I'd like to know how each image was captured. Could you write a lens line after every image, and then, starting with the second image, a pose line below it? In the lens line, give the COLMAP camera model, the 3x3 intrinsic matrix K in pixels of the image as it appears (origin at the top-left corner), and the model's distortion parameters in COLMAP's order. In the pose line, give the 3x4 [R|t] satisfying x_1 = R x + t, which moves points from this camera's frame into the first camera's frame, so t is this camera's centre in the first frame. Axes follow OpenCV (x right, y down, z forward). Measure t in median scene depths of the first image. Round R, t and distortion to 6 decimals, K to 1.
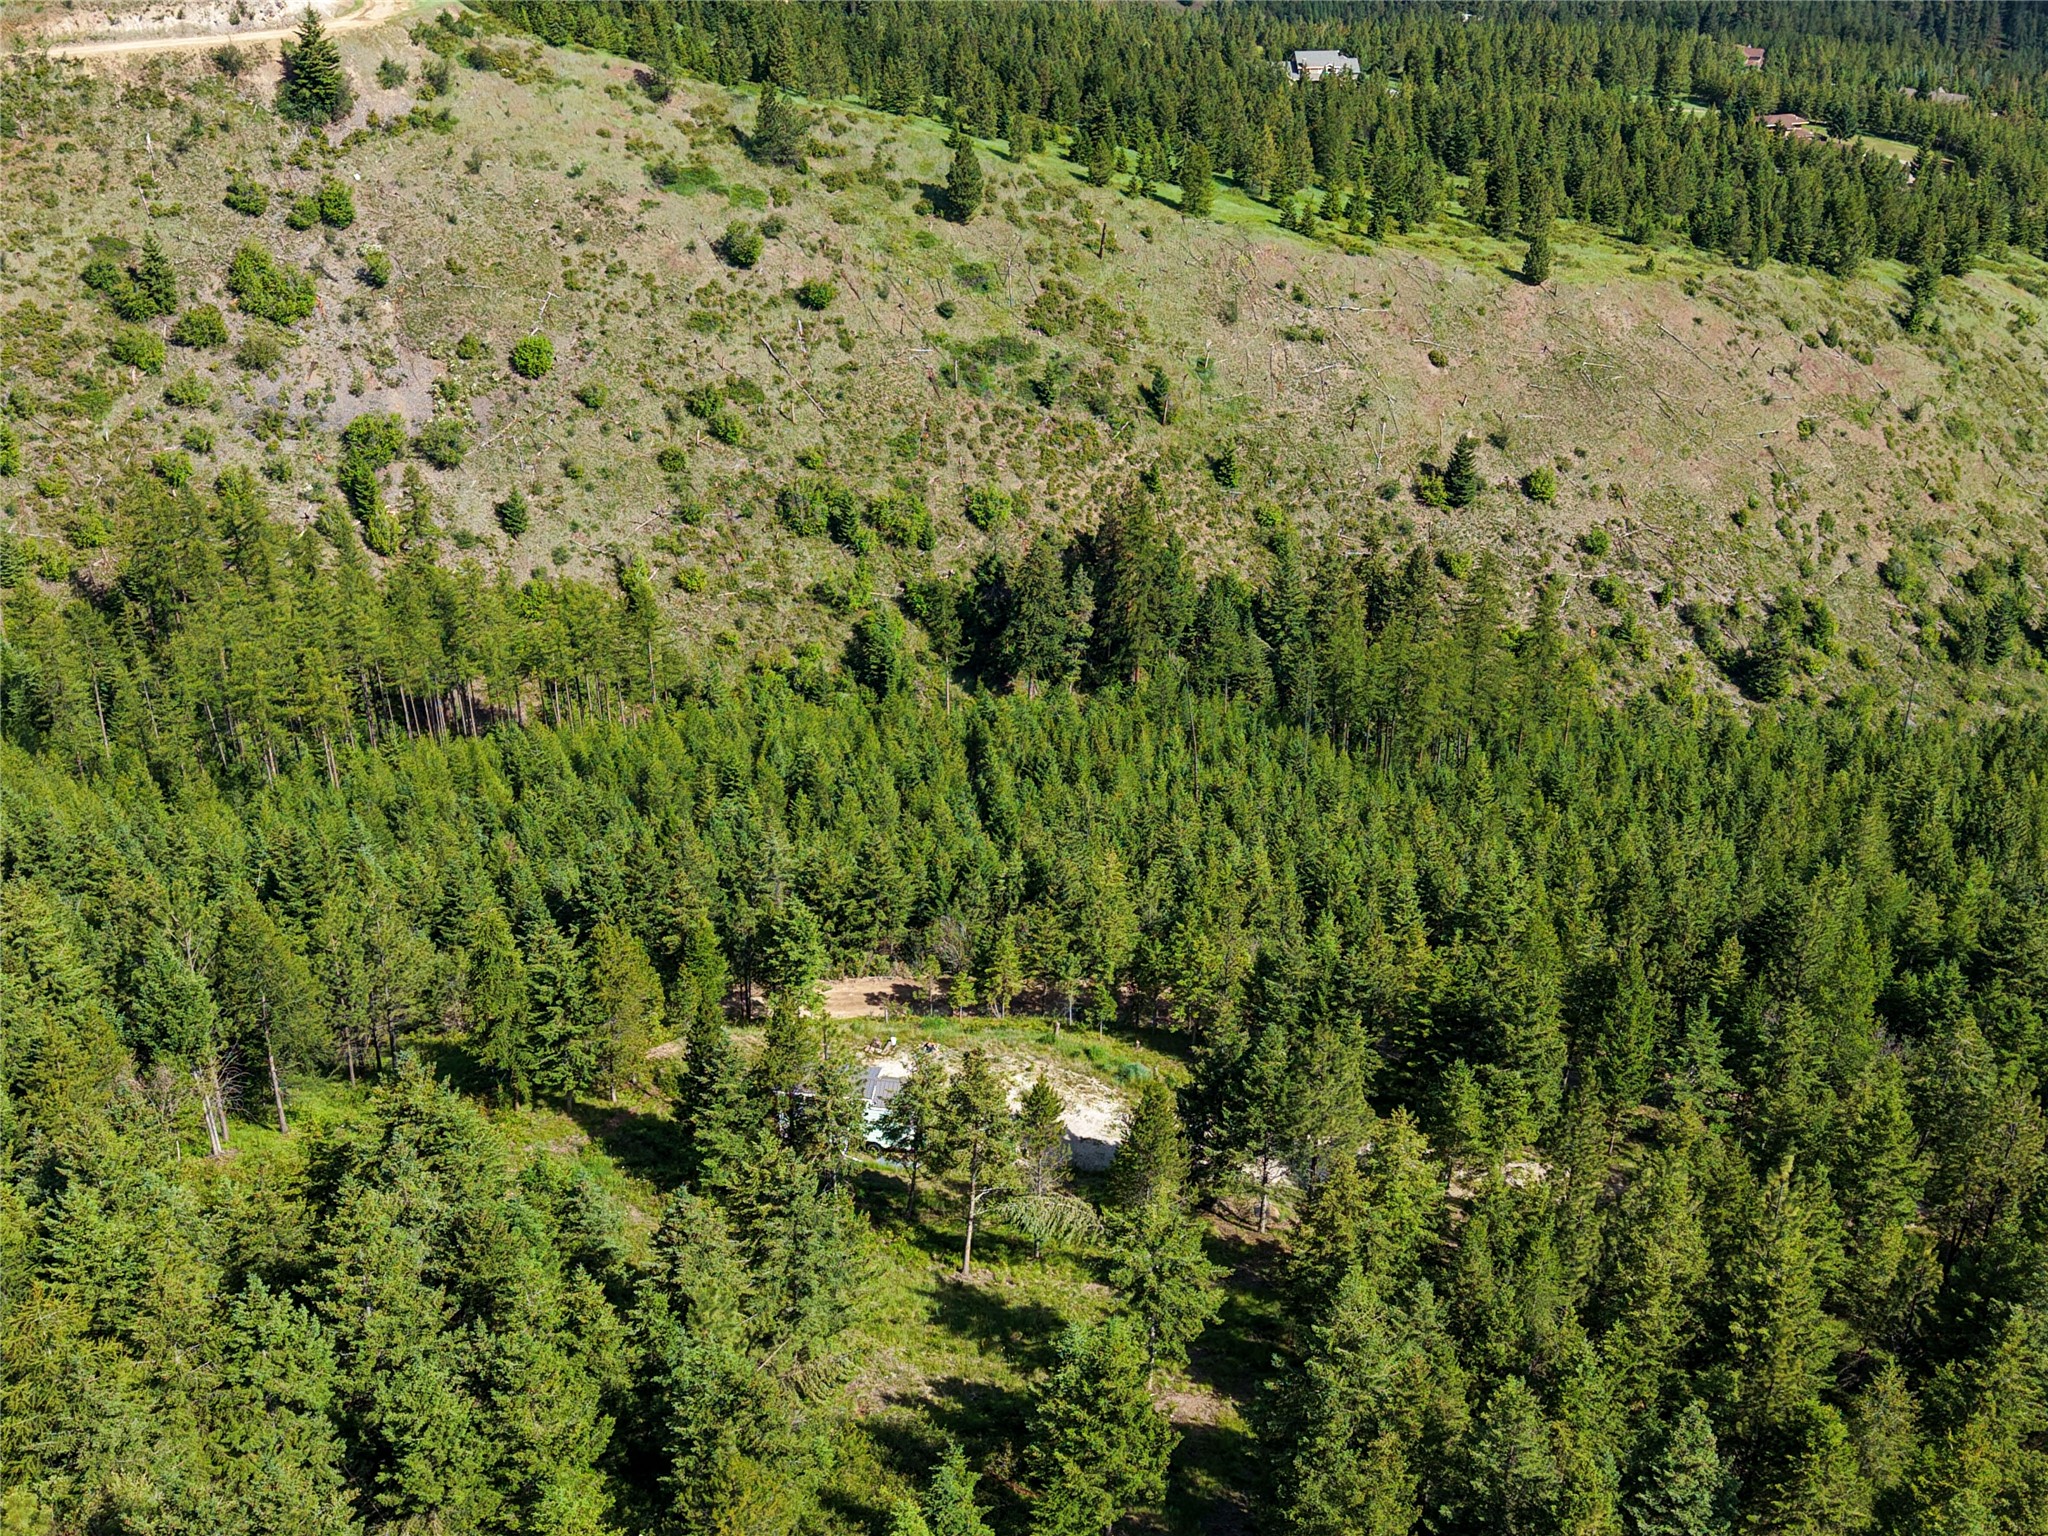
lens RADIAL K [[2341.4, 0, 1018.3], [0, 2341.4, 769.9], [0, 0, 1]] dist [0.215918, -0.722767]
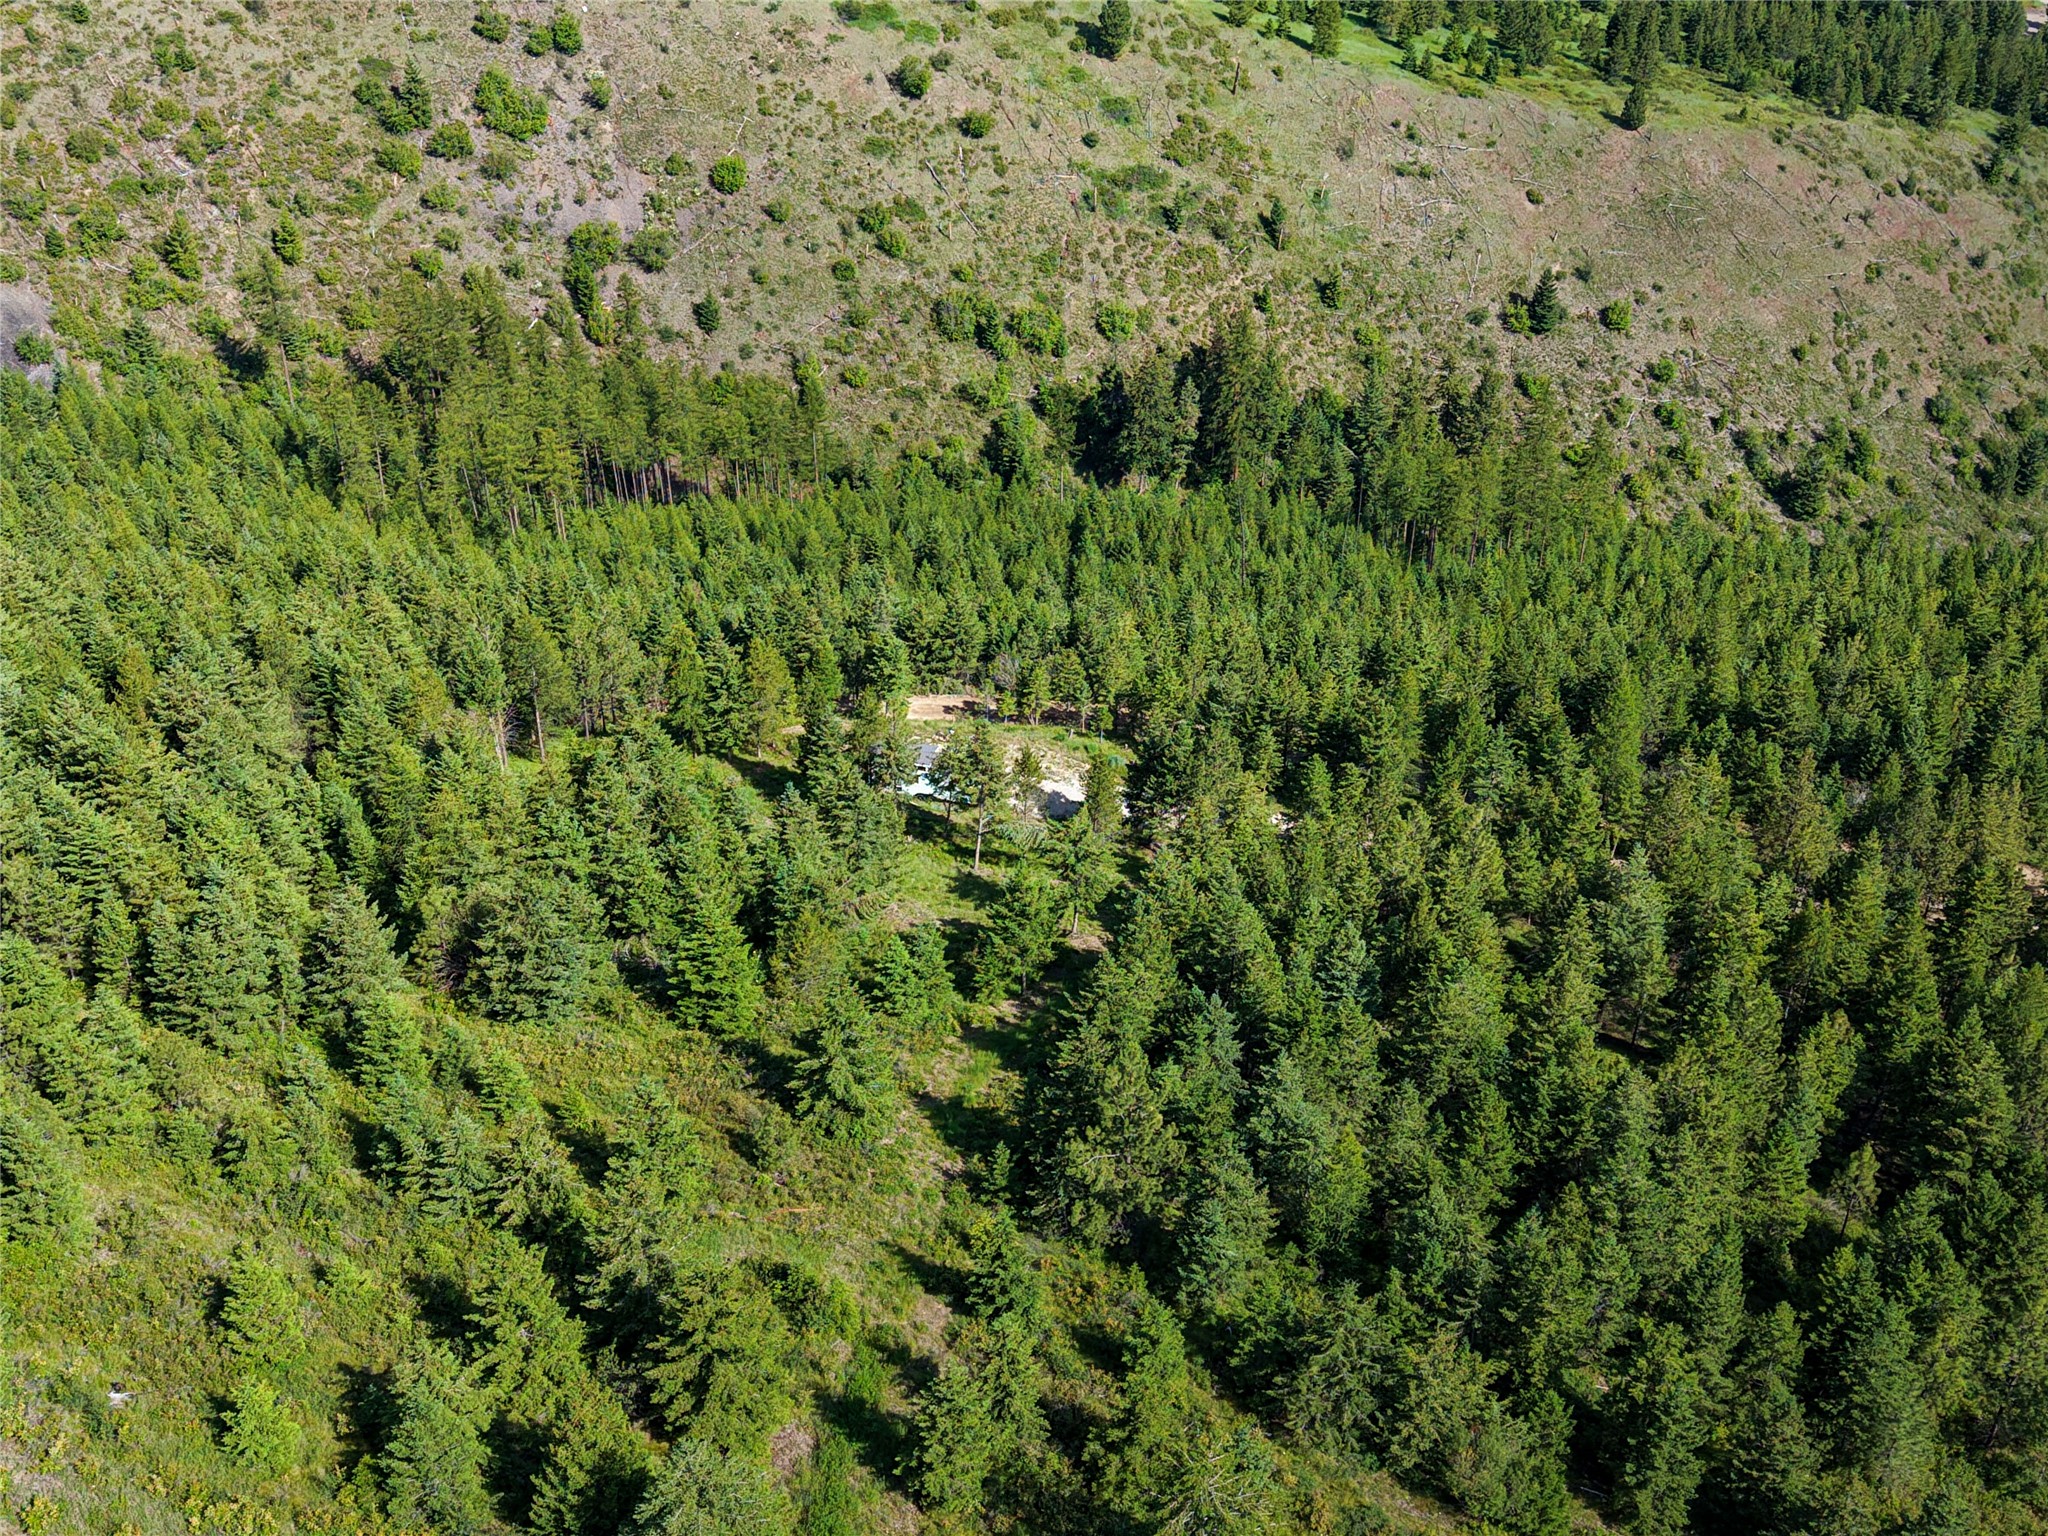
lens RADIAL K [[2341.4, 0, 1018.3], [0, 2341.4, 769.9], [0, 0, 1]] dist [0.215918, -0.722767]
pose [[0.995918, 0.052206, -0.073628, 0.036719], [-0.045247, 0.994619, 0.093201, 0.000714], [0.078097, -0.089489, 0.992921, -0.167035]]
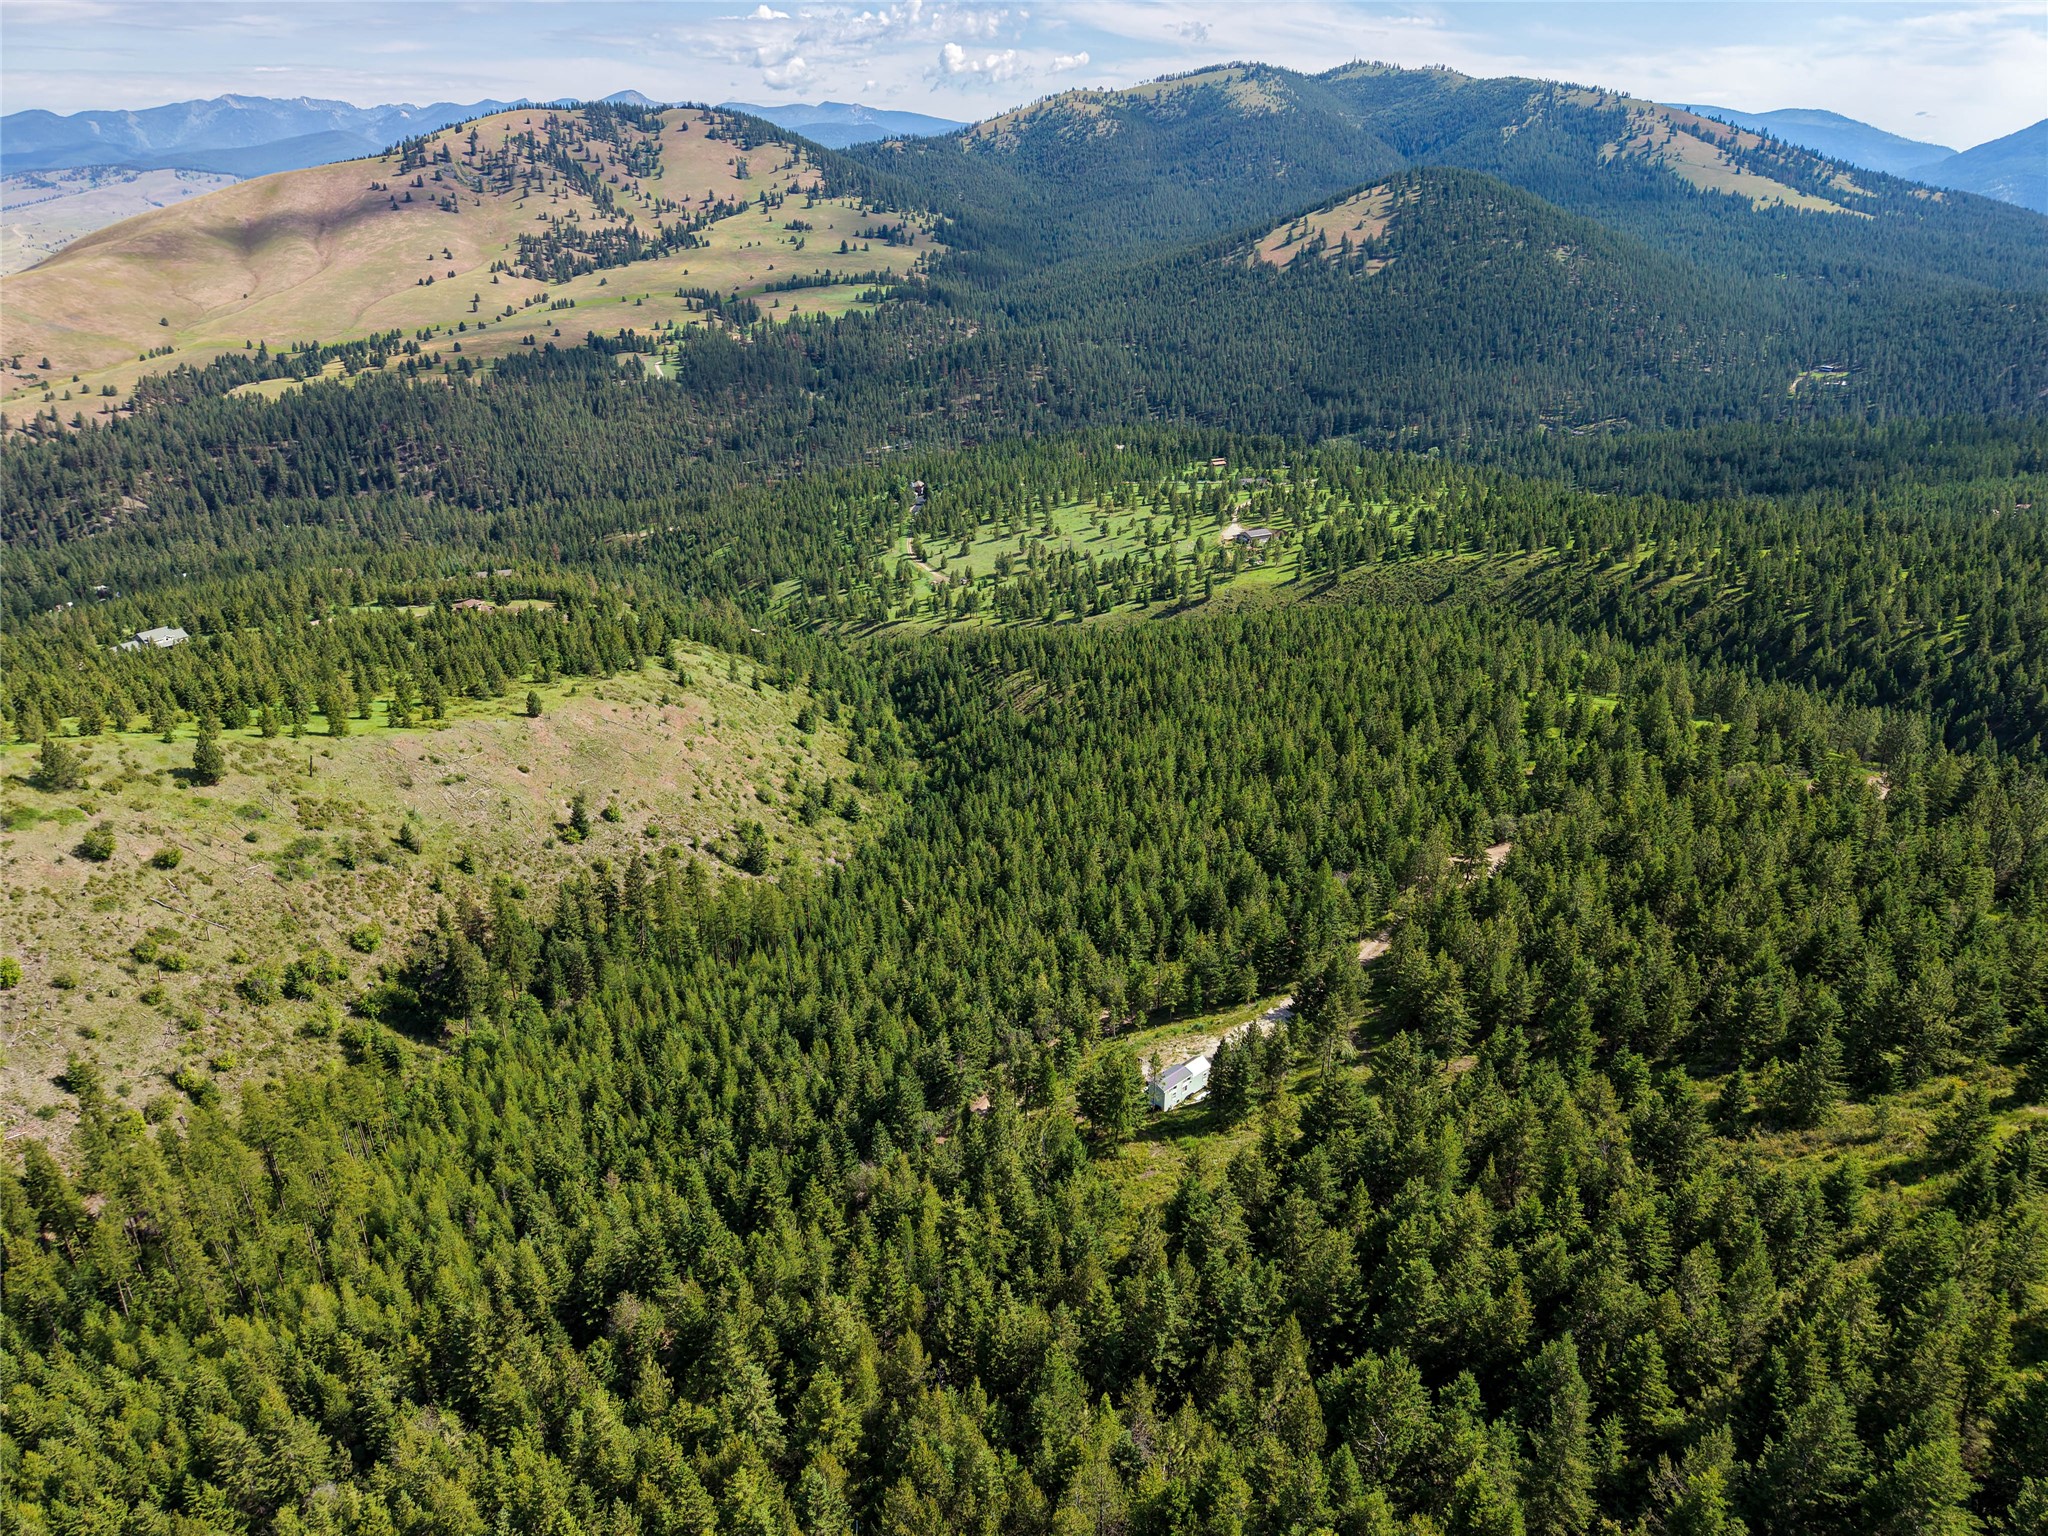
lens RADIAL K [[1372.6, 0, 1024.0], [0, 1372.6, 768.0], [0, 0, 1]] dist [0.029026, -0.024290]
pose [[0.620094, -0.314431, 0.718761, -0.375265], [0.394226, 0.916984, 0.061037, -0.101334], [-0.678284, 0.245506, 0.692573, 0.035460]]
